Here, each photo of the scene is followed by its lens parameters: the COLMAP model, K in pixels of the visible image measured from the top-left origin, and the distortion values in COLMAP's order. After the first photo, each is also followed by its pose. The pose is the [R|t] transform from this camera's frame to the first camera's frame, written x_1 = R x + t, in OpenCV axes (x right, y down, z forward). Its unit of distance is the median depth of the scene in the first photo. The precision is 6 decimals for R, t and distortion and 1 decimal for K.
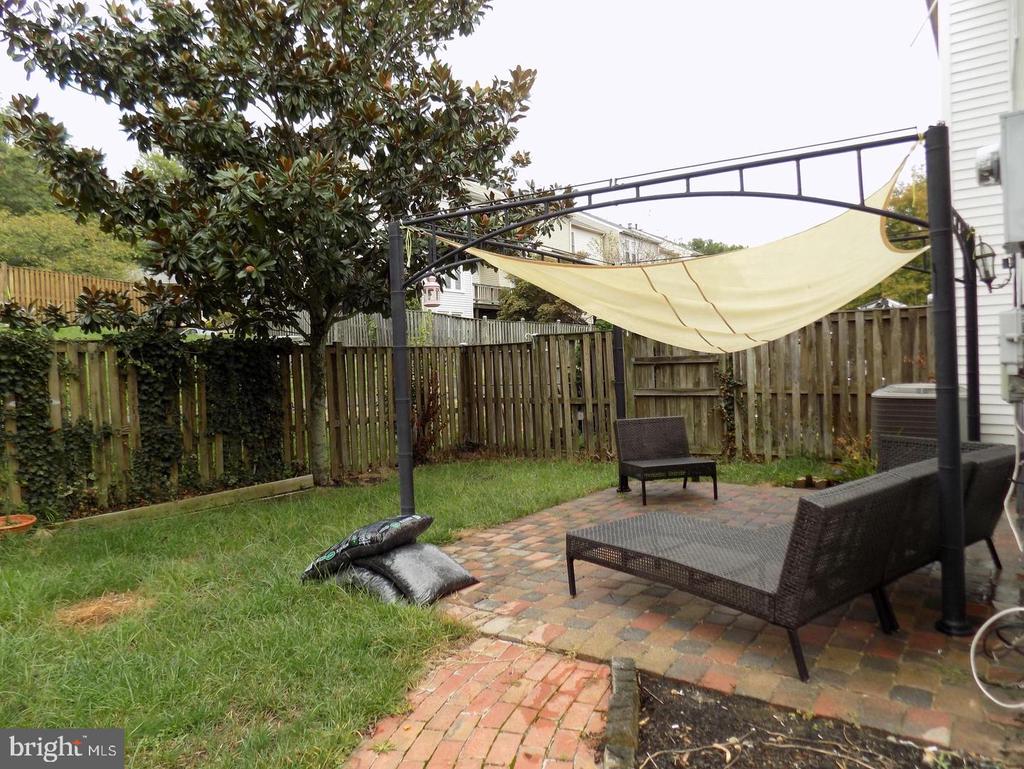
lens RADIAL K [[692.3, 0, 516.2], [0, 692.3, 379.1], [0, 0, 1]] dist [-0.067065, 0.061962]
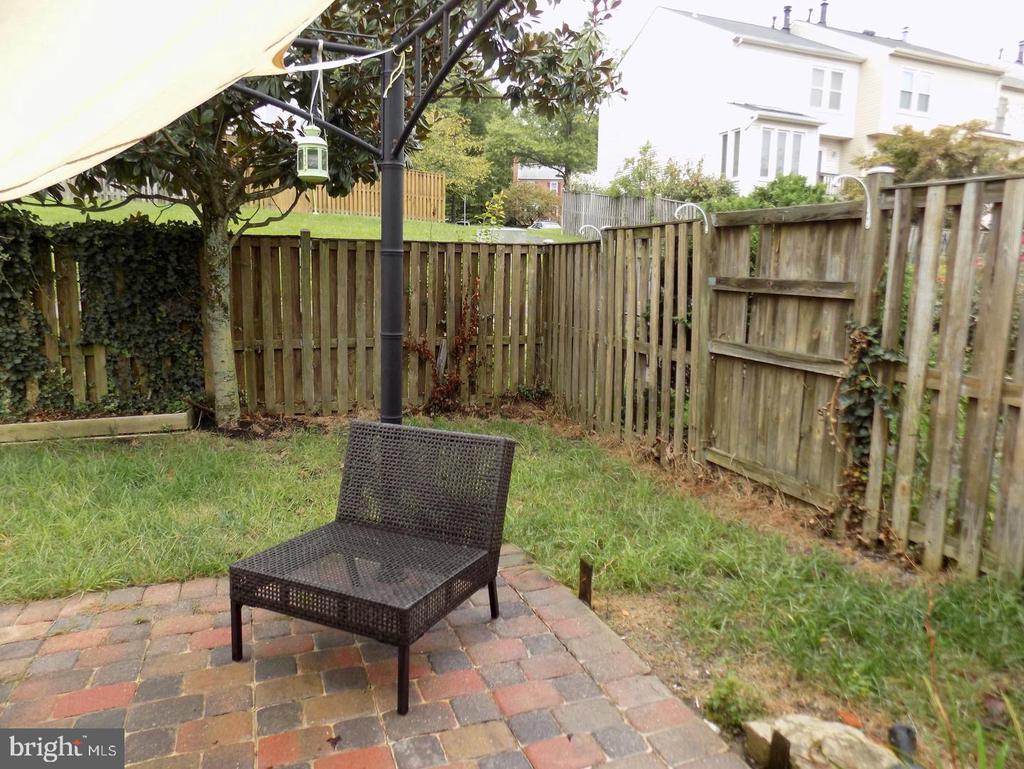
lens RADIAL K [[692.3, 0, 516.2], [0, 692.3, 379.1], [0, 0, 1]] dist [-0.067065, 0.061962]
pose [[0.836565, 0.136286, -0.530647, 0.350446], [-0.060700, 0.985659, 0.157454, -0.030323], [0.544495, -0.099511, 0.832840, 0.546302]]
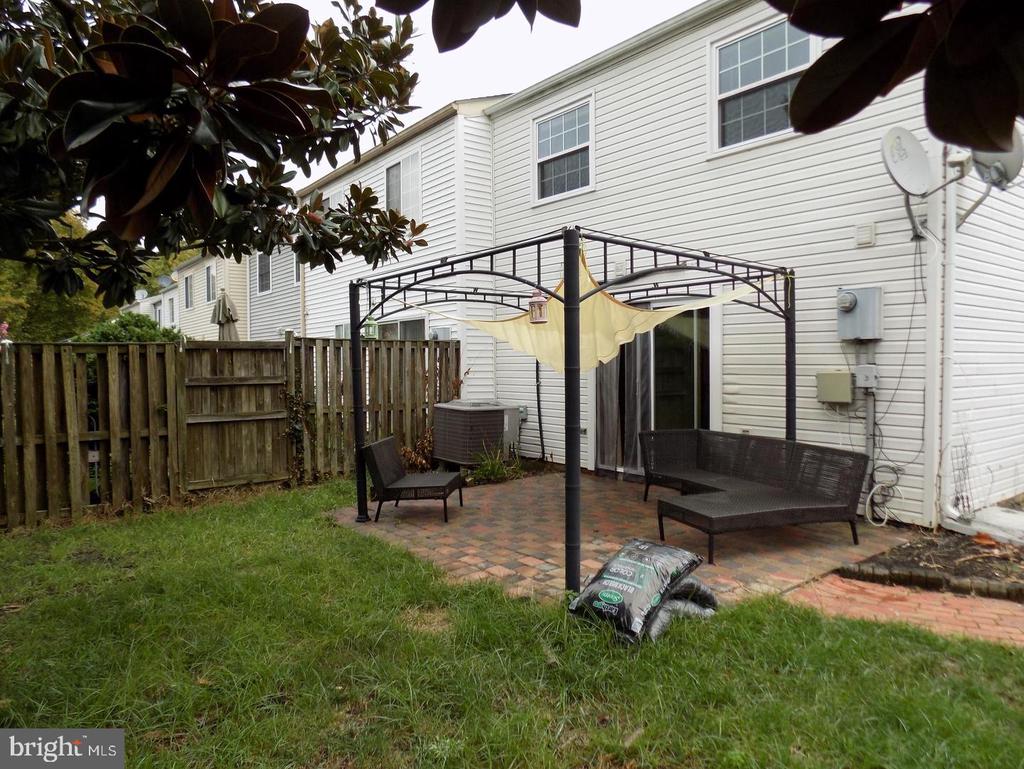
lens RADIAL K [[692.3, 0, 516.2], [0, 692.3, 379.1], [0, 0, 1]] dist [-0.067065, 0.061962]
pose [[0.290976, 0.004082, 0.956722, -0.543415], [0.022320, 0.999690, -0.011054, -0.012776], [-0.956470, 0.024570, 0.290795, 0.413615]]
